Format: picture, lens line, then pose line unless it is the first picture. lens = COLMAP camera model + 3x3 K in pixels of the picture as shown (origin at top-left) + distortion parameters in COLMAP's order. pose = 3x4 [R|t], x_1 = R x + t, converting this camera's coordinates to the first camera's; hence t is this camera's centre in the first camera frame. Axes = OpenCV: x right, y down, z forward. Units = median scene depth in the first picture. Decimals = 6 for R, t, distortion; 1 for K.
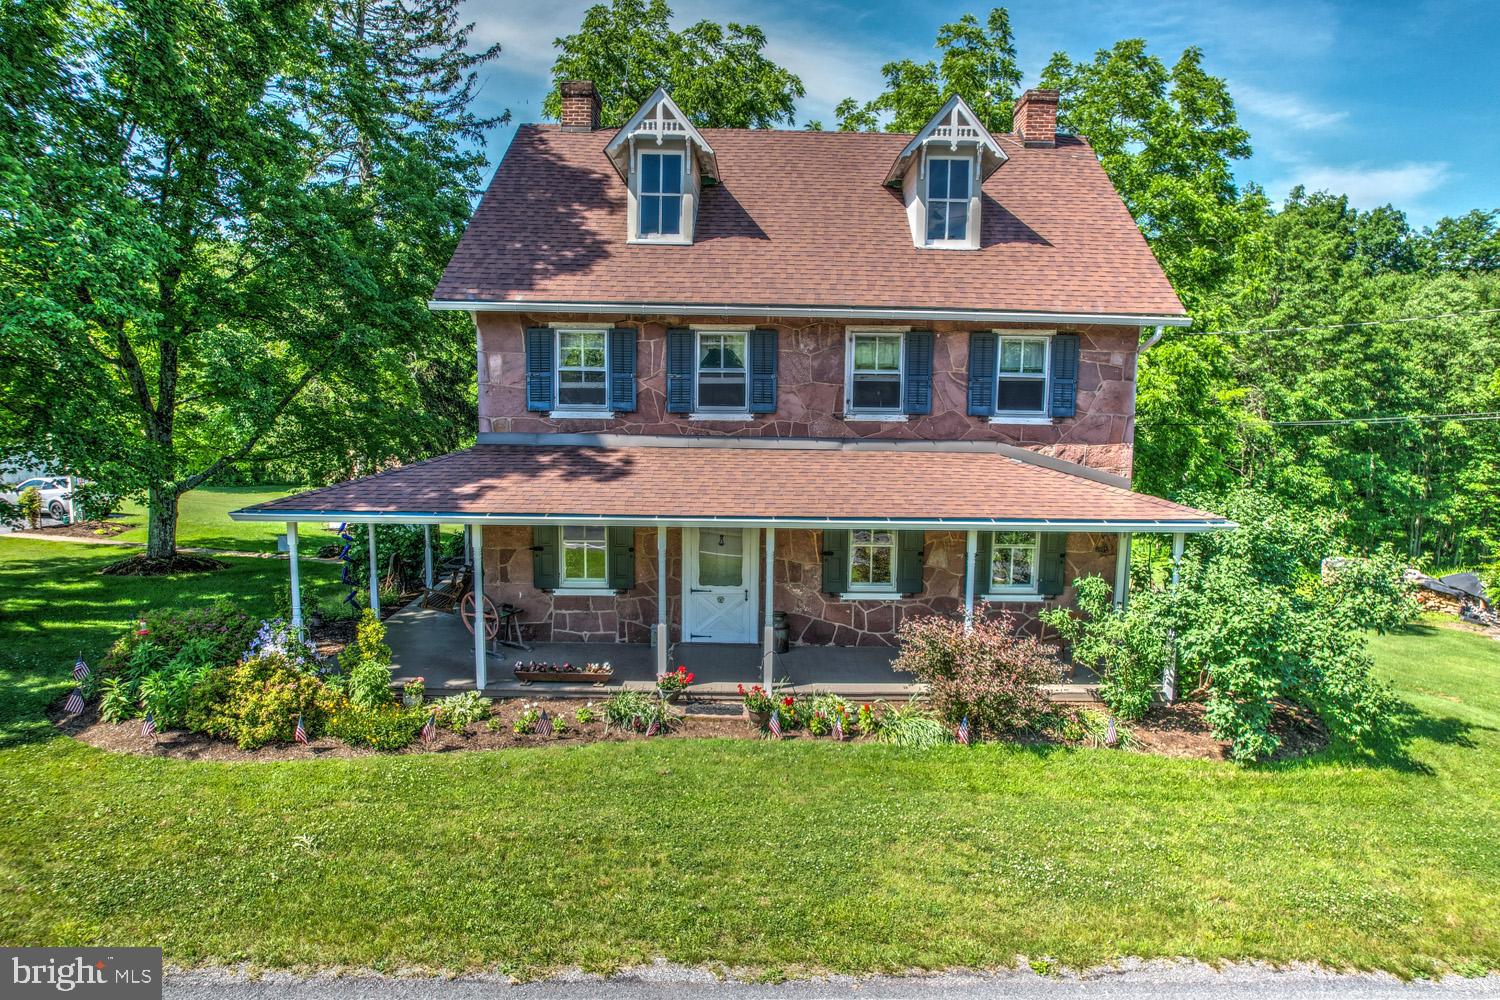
lens RADIAL K [[957.9, 0, 755.9], [0, 957.9, 506.3], [0, 0, 1]] dist [-0.077398, 0.071204]
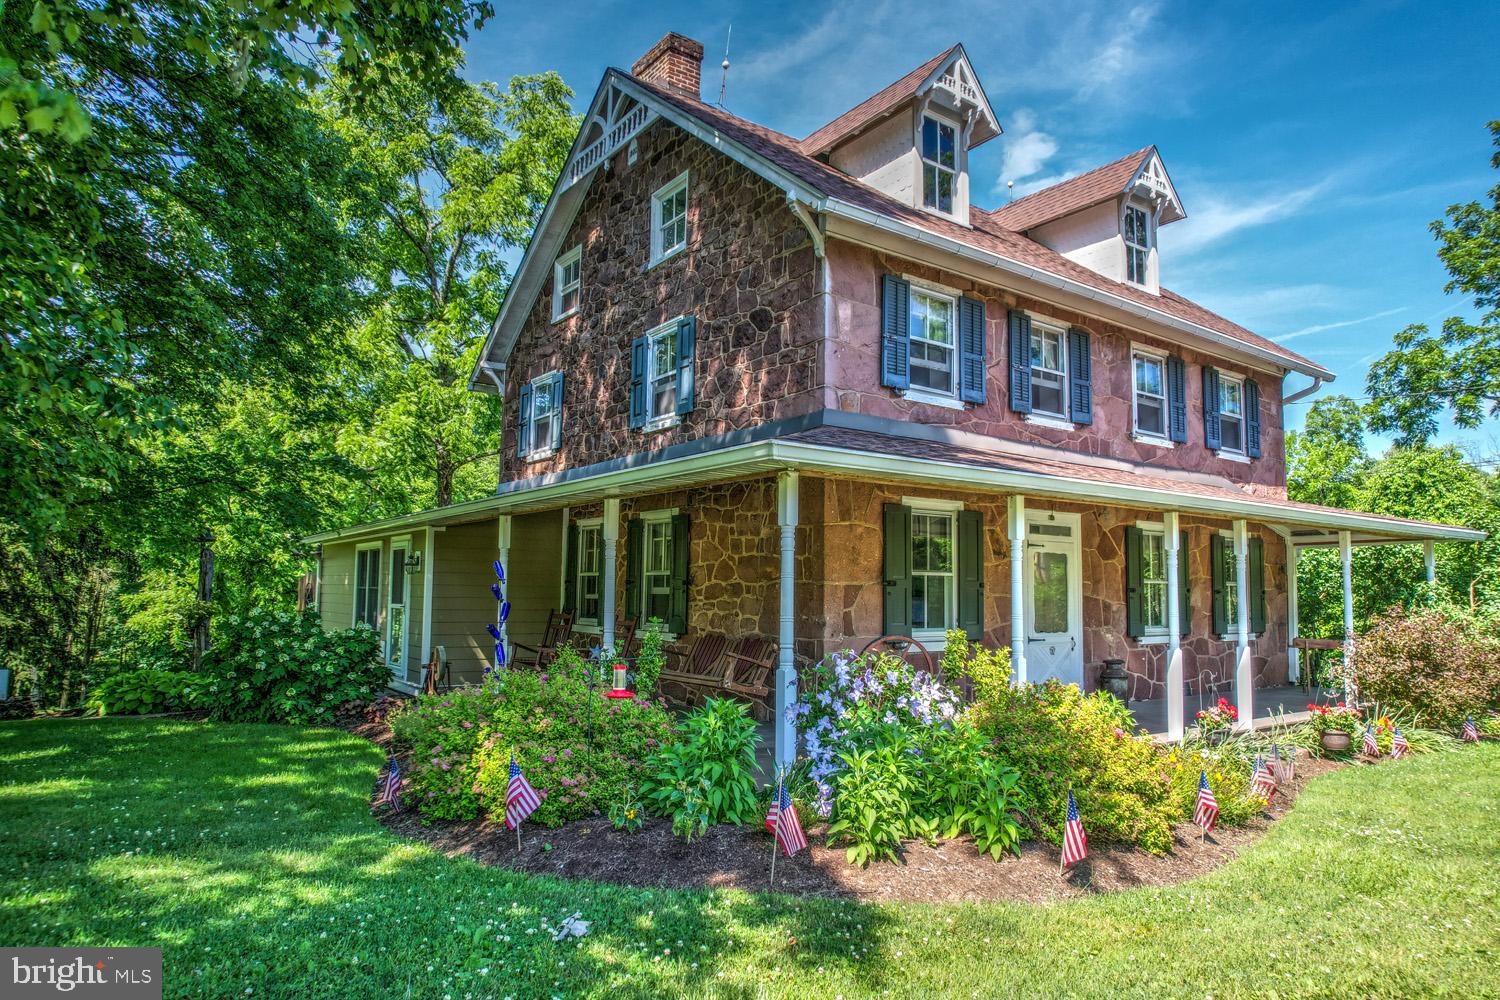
lens RADIAL K [[957.9, 0, 755.9], [0, 957.9, 506.3], [0, 0, 1]] dist [-0.077398, 0.071204]
pose [[0.814260, 0.051329, 0.578227, -0.718620], [0.073357, 0.978999, -0.190207, 0.115426], [-0.575847, 0.197295, 0.793394, 0.506179]]
